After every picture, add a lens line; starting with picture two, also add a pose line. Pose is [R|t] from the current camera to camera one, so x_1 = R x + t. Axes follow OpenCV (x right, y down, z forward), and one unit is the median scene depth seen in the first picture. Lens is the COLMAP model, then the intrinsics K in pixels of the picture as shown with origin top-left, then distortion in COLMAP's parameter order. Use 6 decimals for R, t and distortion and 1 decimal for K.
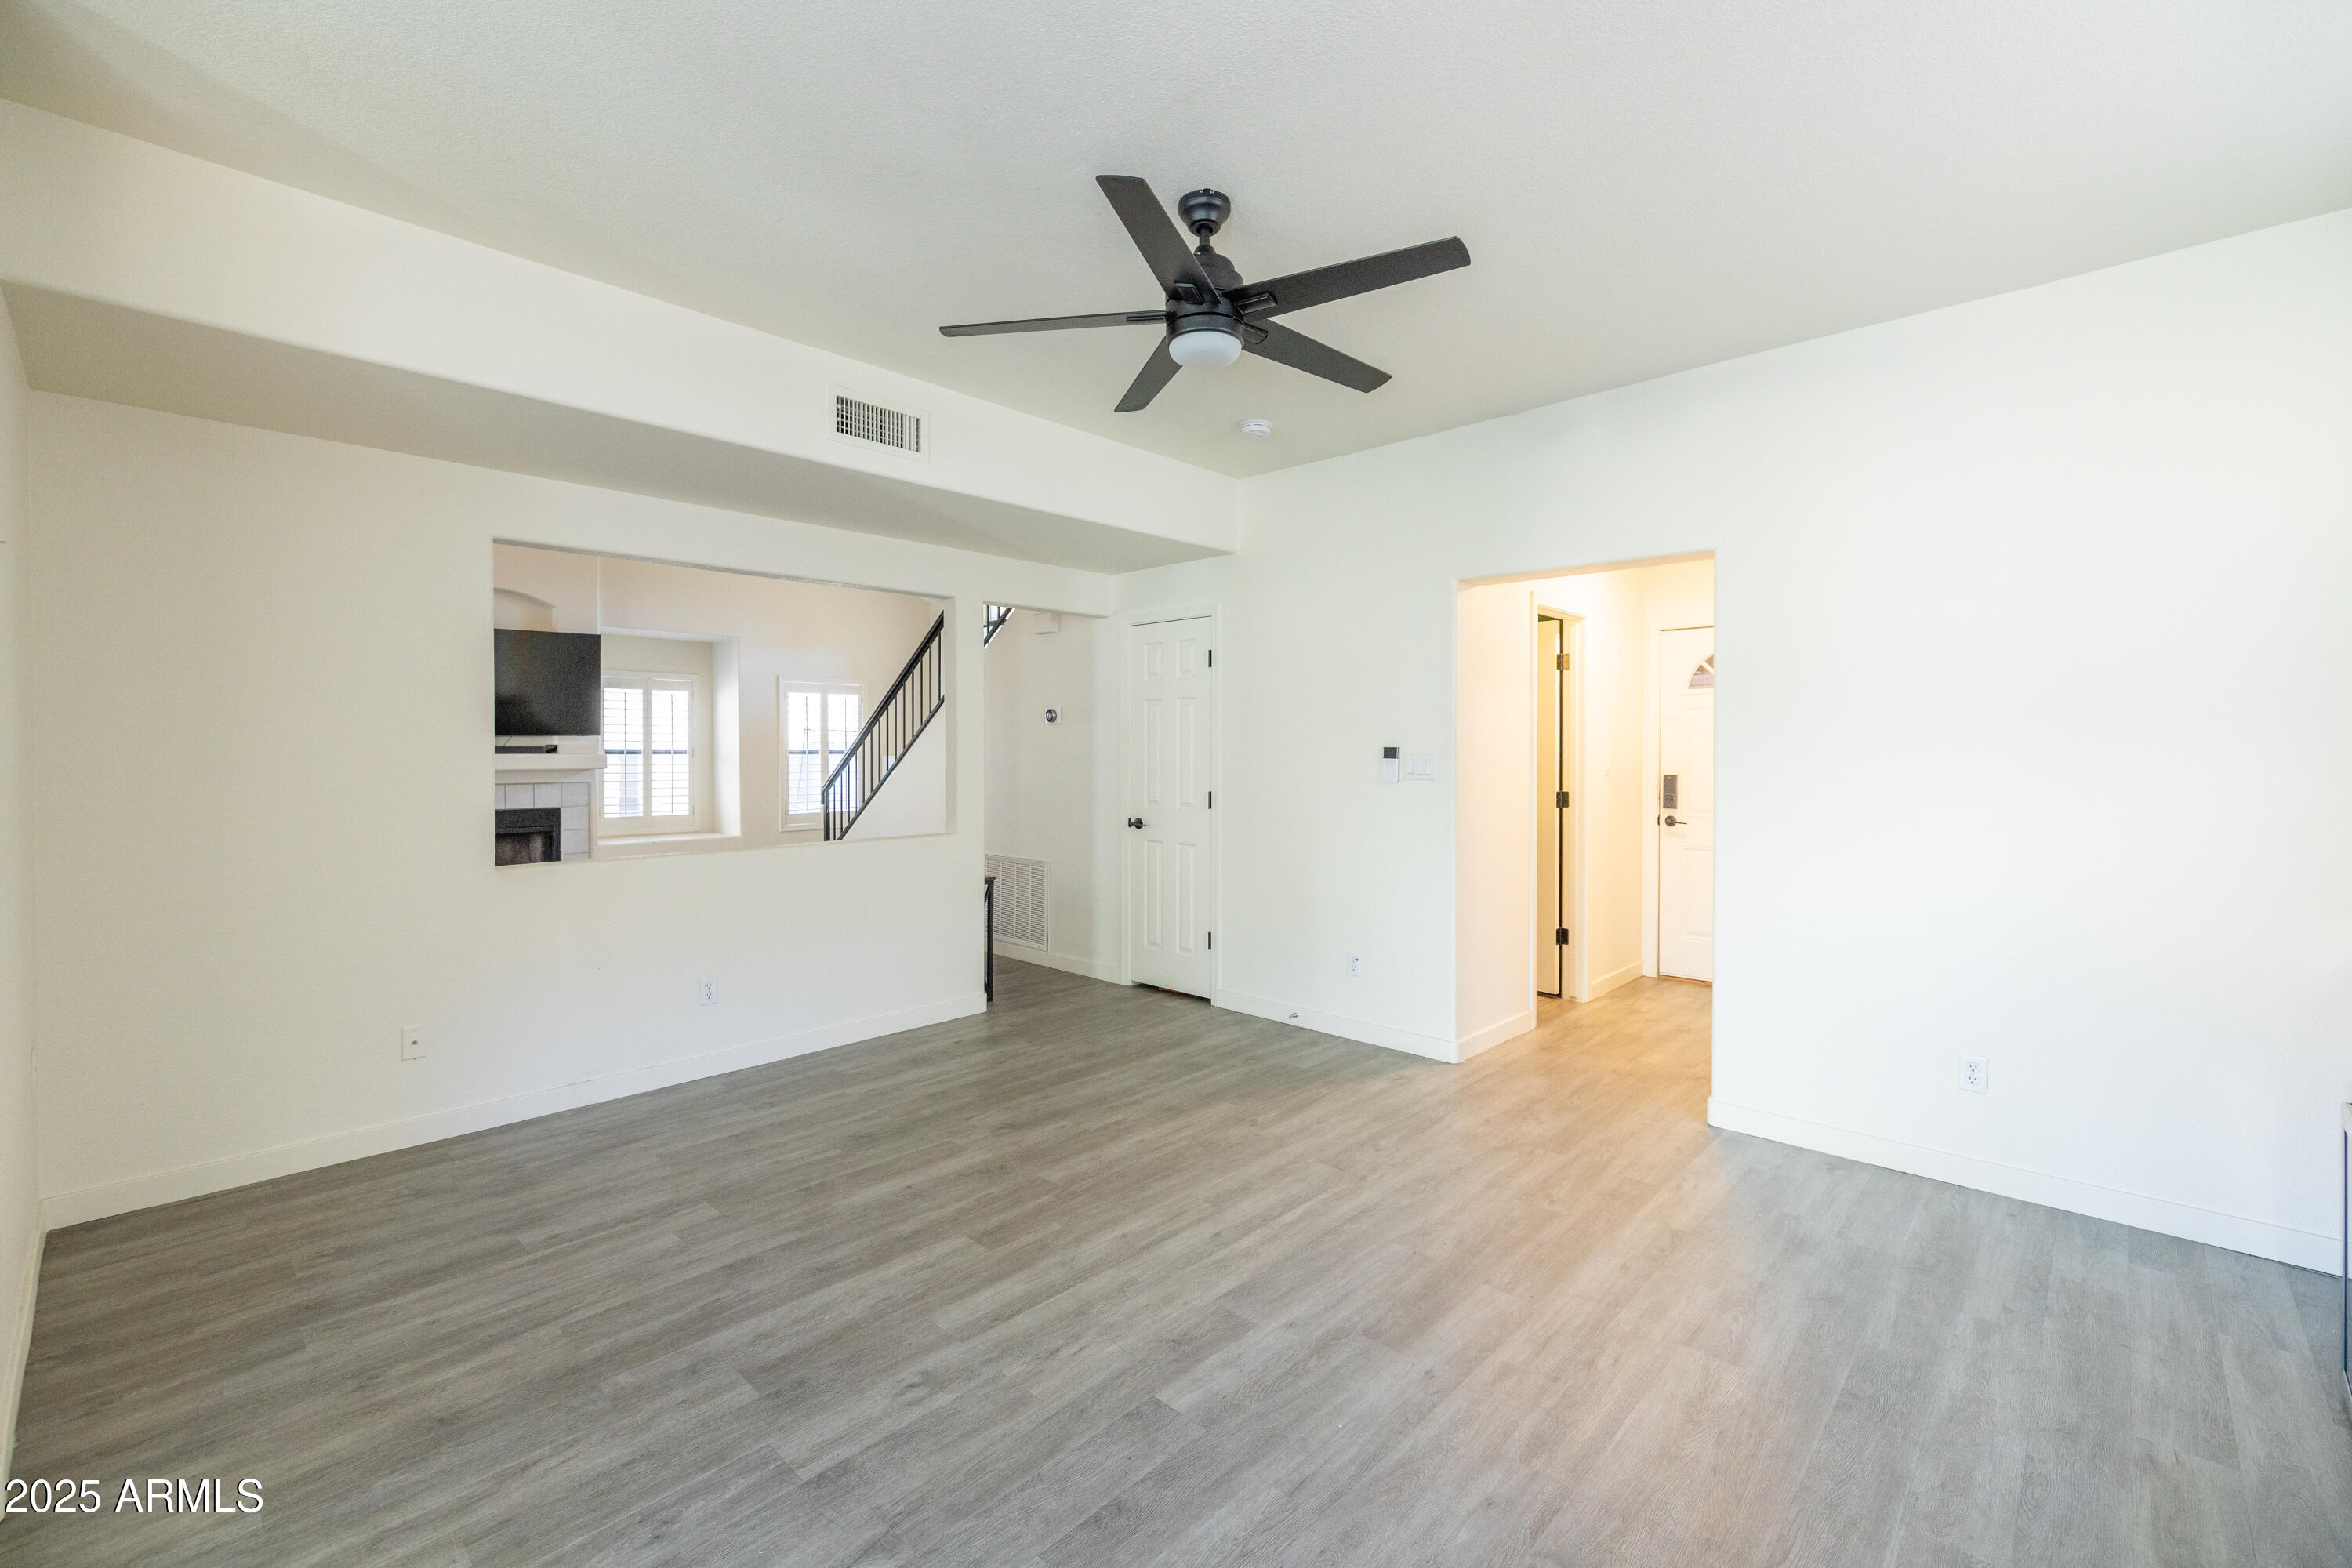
lens RADIAL K [[983.0, 0, 1162.7], [0, 983.0, 766.4], [0, 0, 1]] dist [-0.000159, 0.000144]
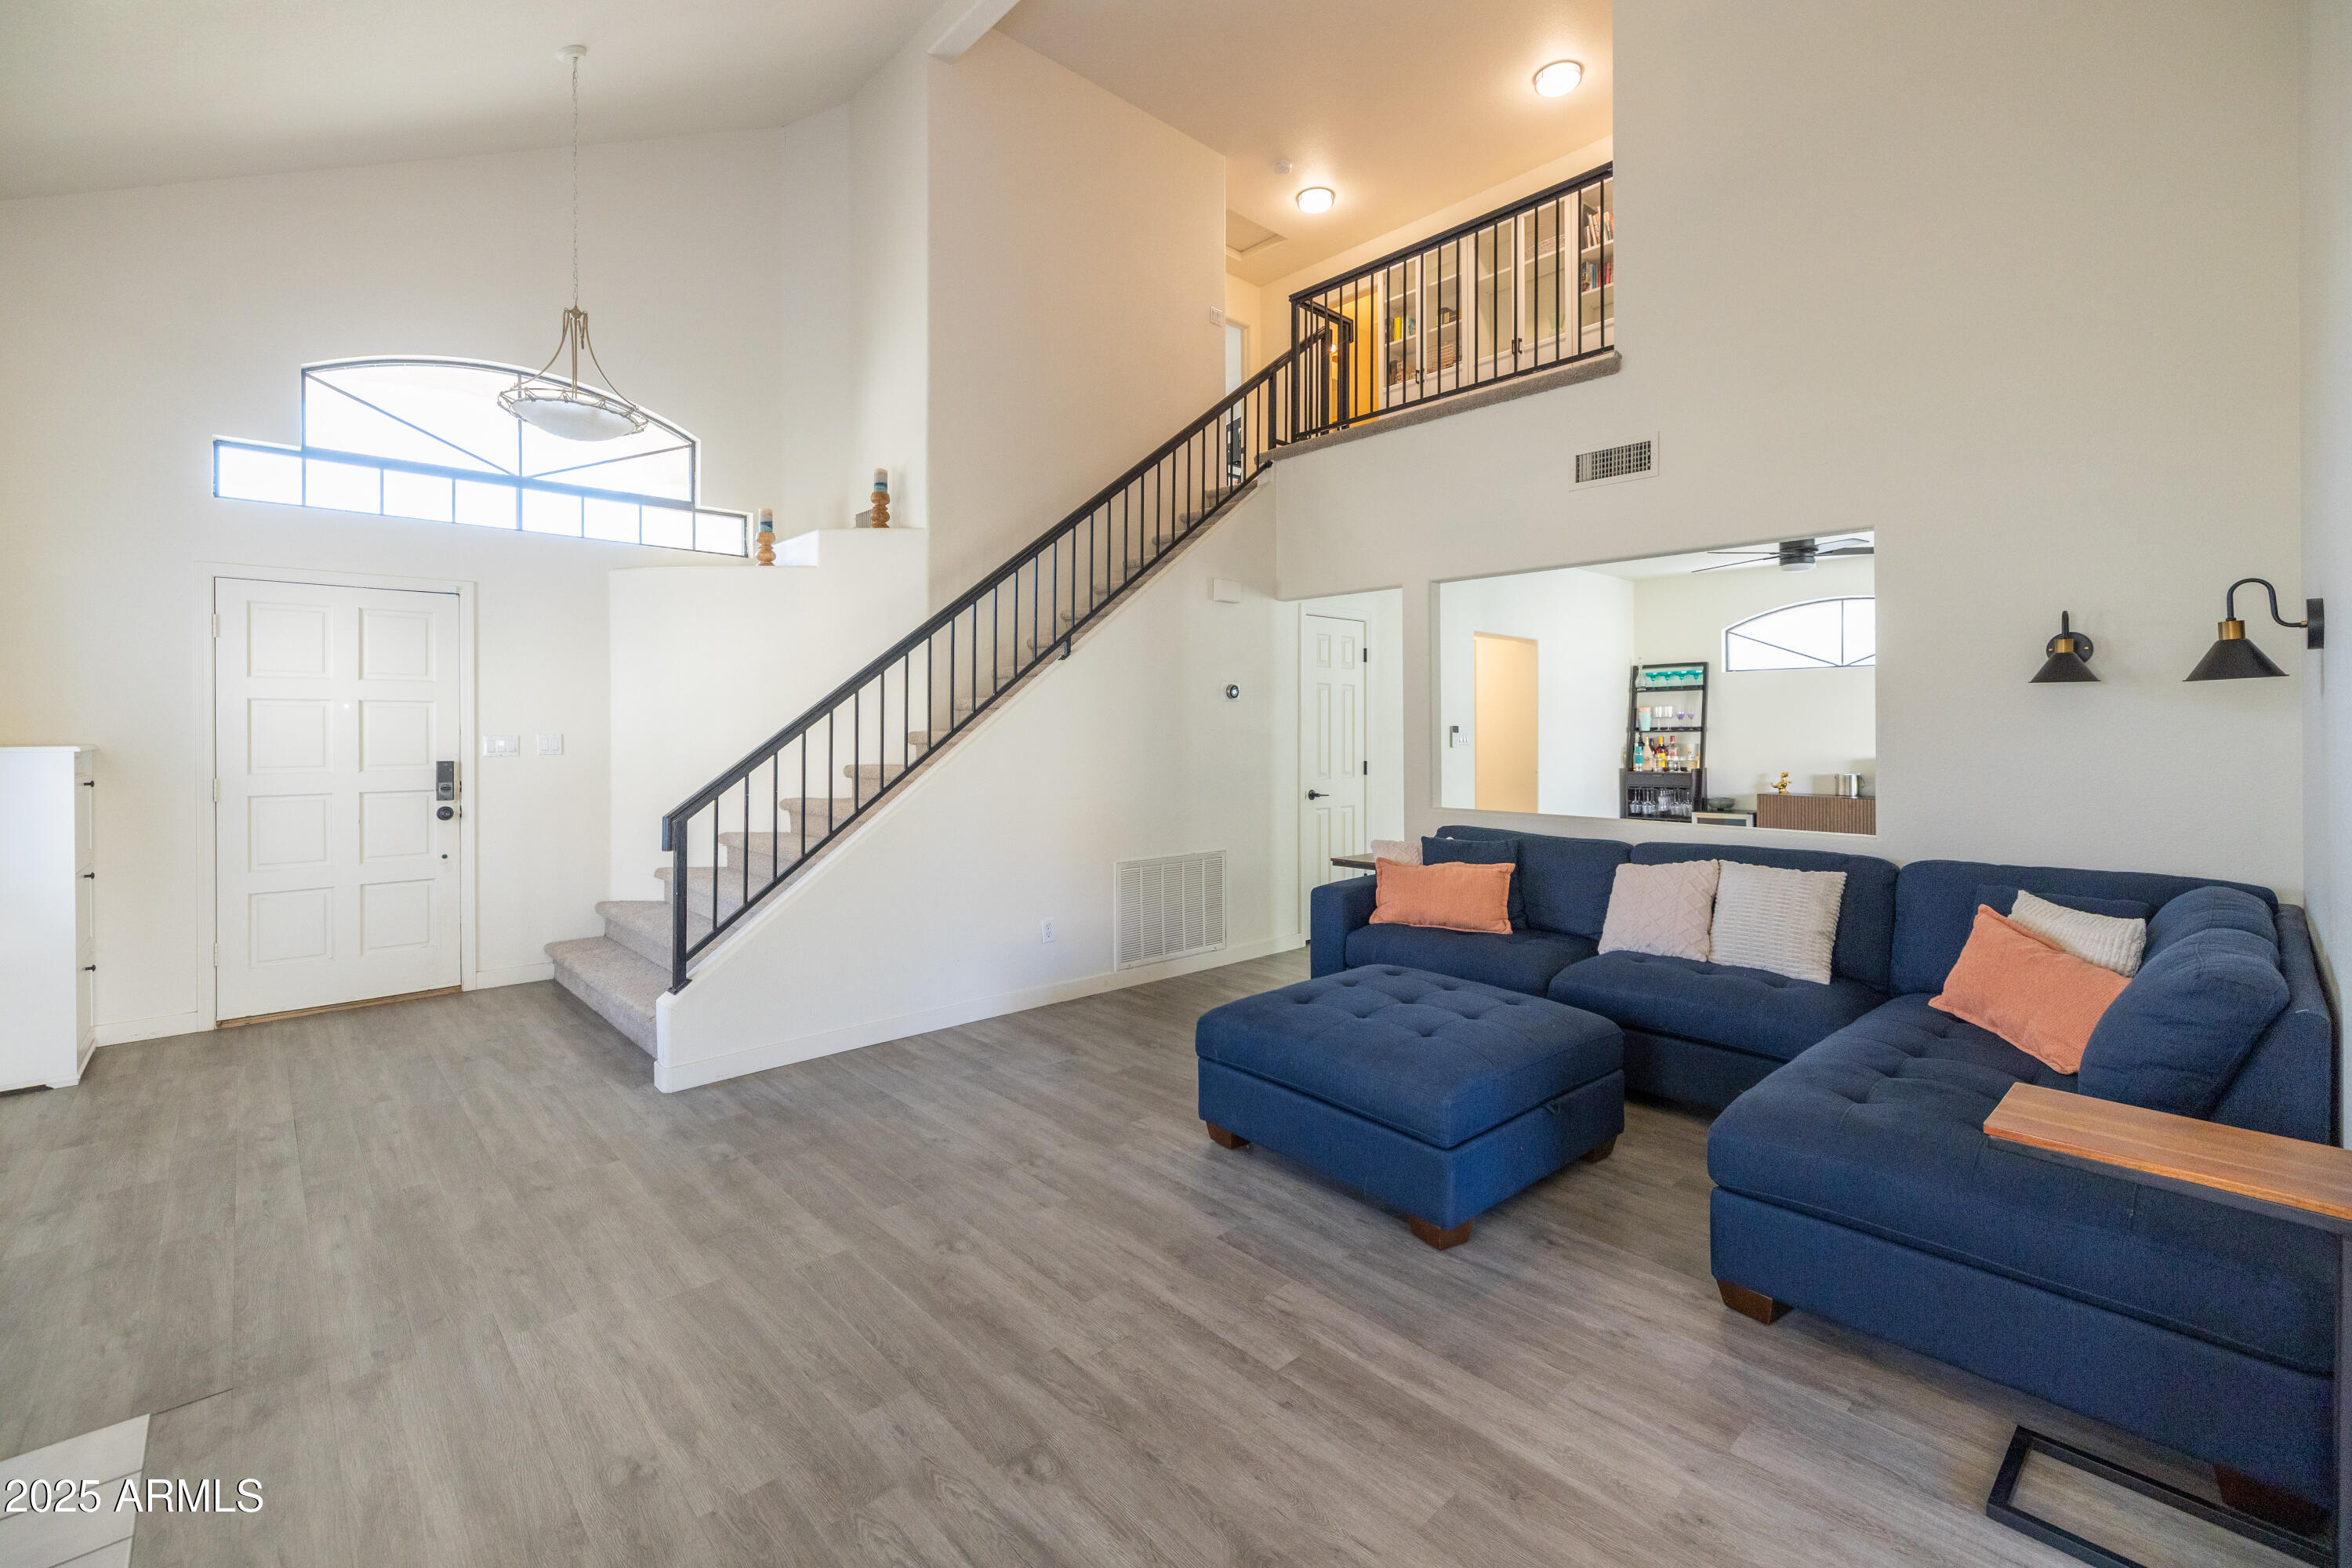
lens RADIAL K [[999.4, 0, 1178.7], [0, 999.4, 731.4], [0, 0, 1]] dist [0.000898, 0.000194]
pose [[0.054725, -0.000845, 0.998501, -2.337037], [0.020158, 0.999797, -0.000259, -0.031609], [-0.998298, 0.020142, 0.054731, 2.196329]]
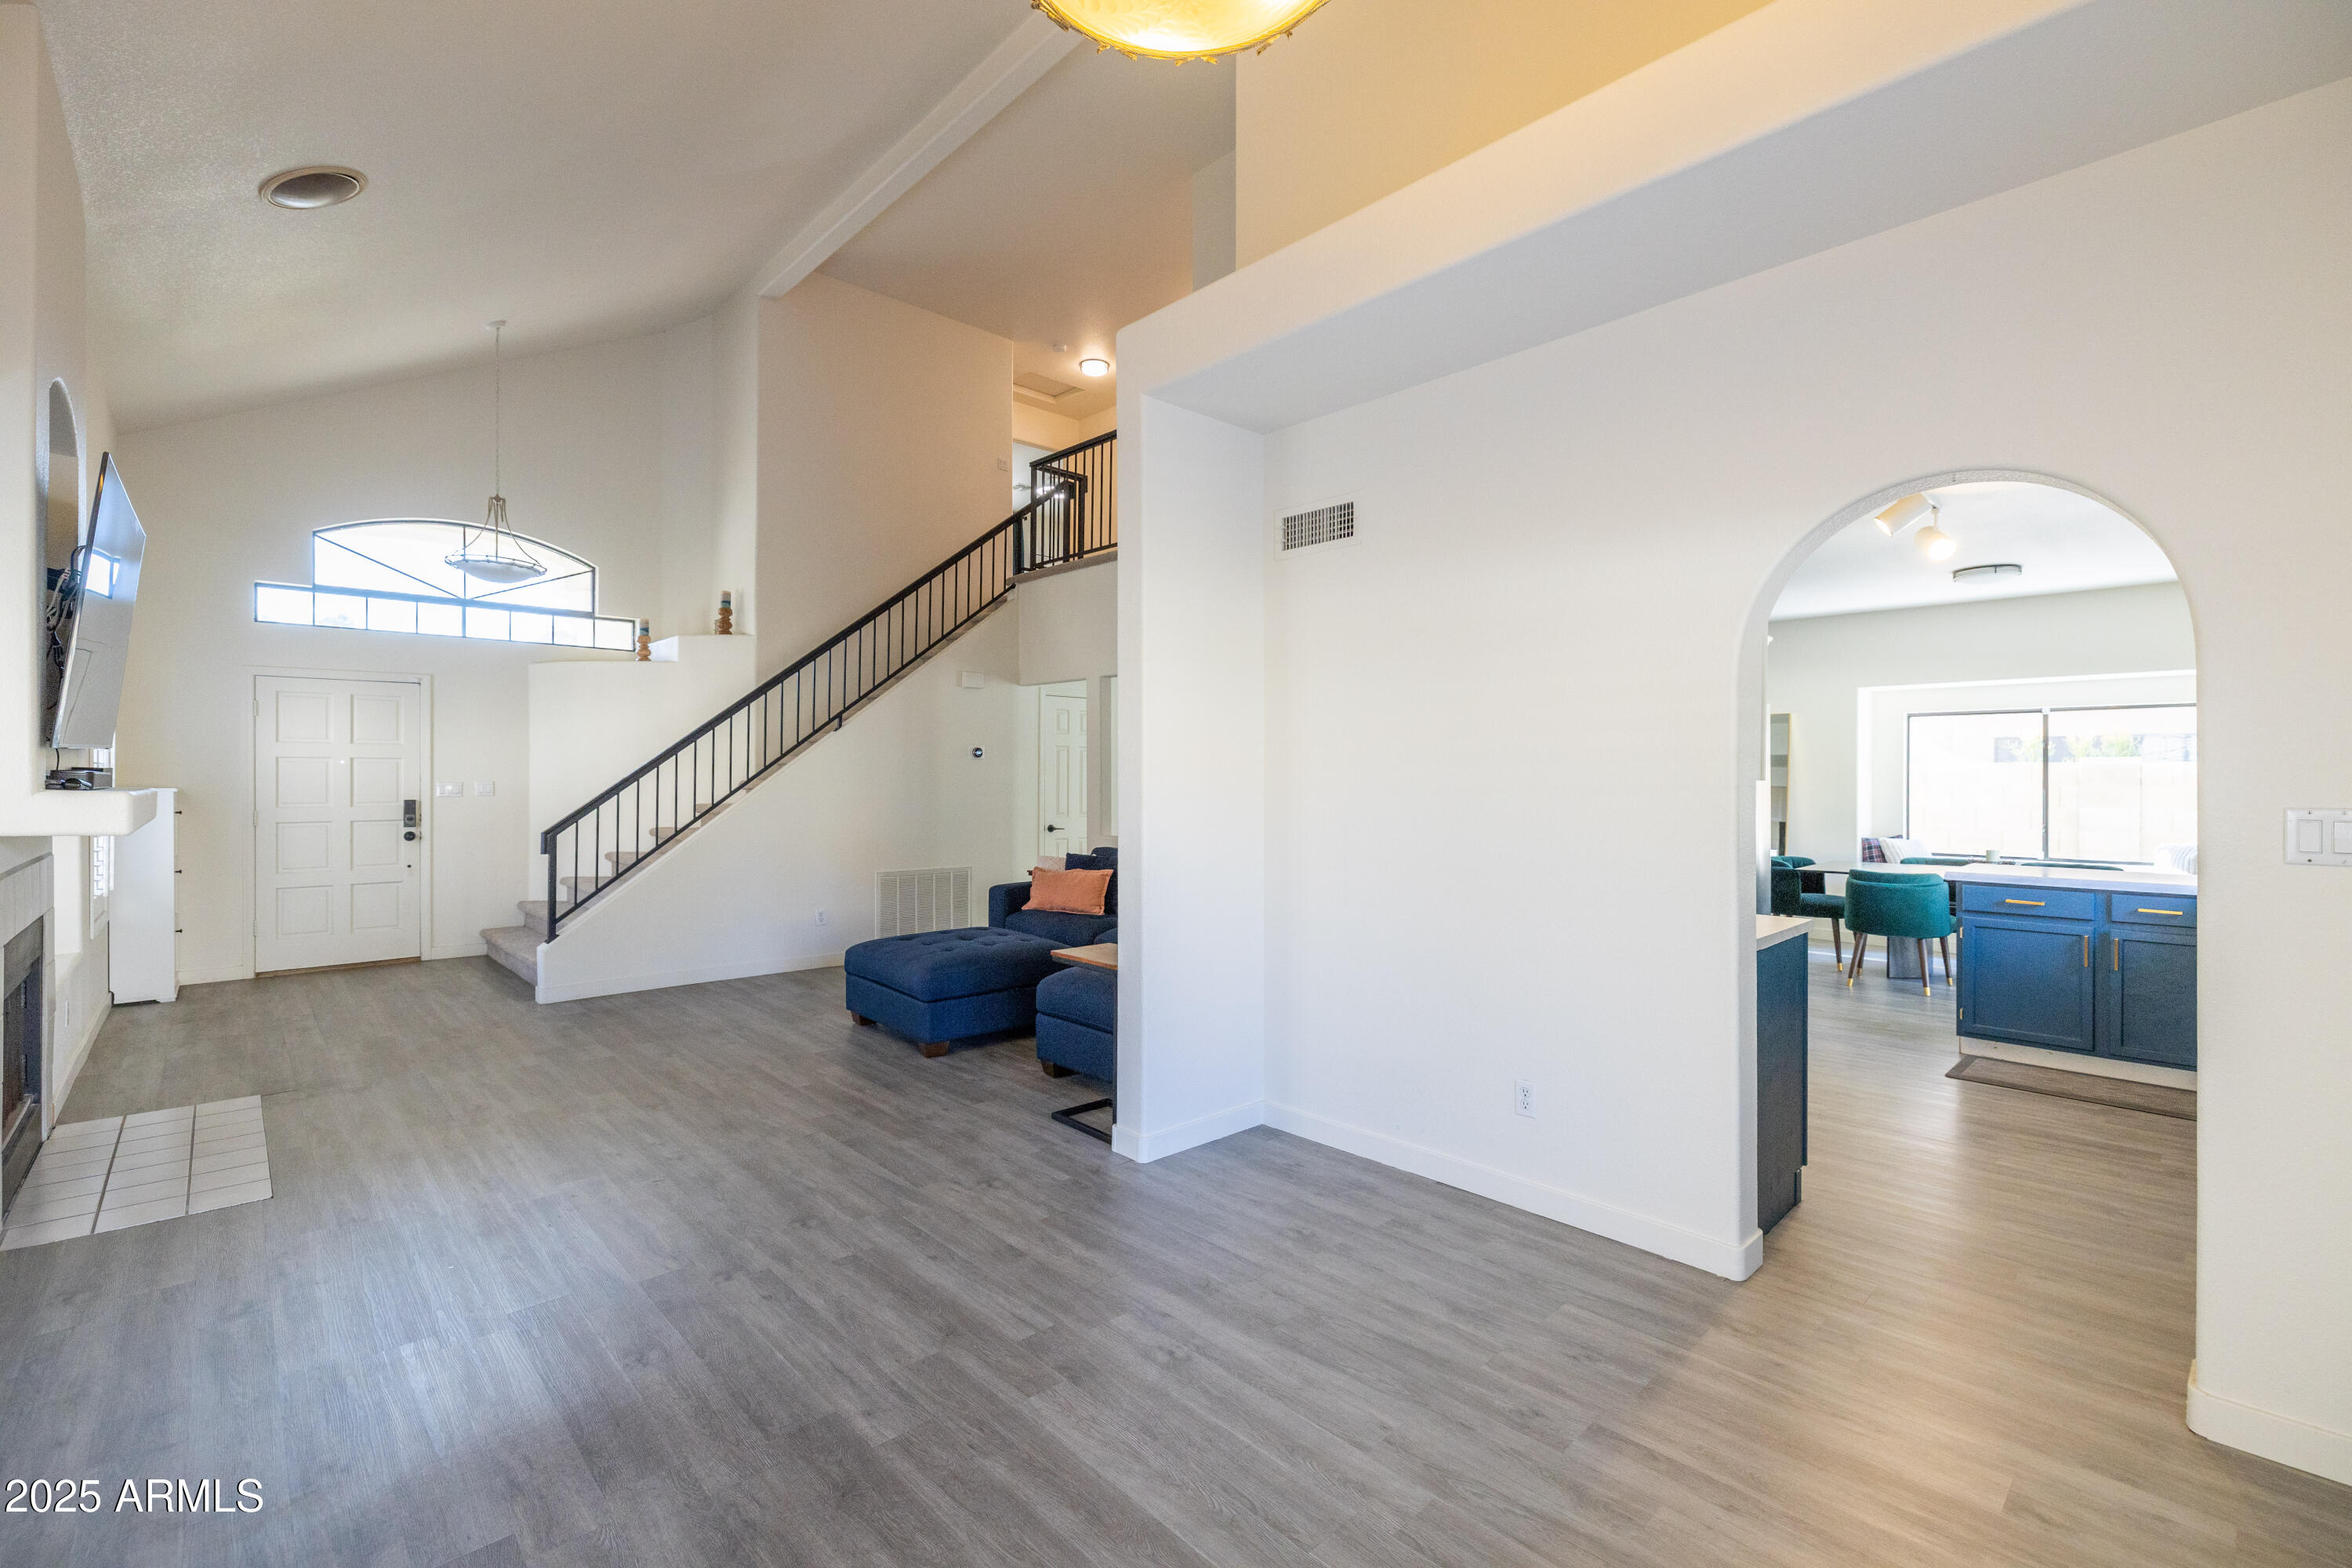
lens RADIAL K [[1018.2, 0, 1170.1], [0, 1018.2, 781.6], [0, 0, 1]] dist [0.000498, -0.000085]
pose [[0.057238, -0.001385, 0.998360, -3.160838], [0.015854, 0.999874, 0.000478, -0.021964], [-0.998235, 0.015800, 0.057253, 1.472408]]
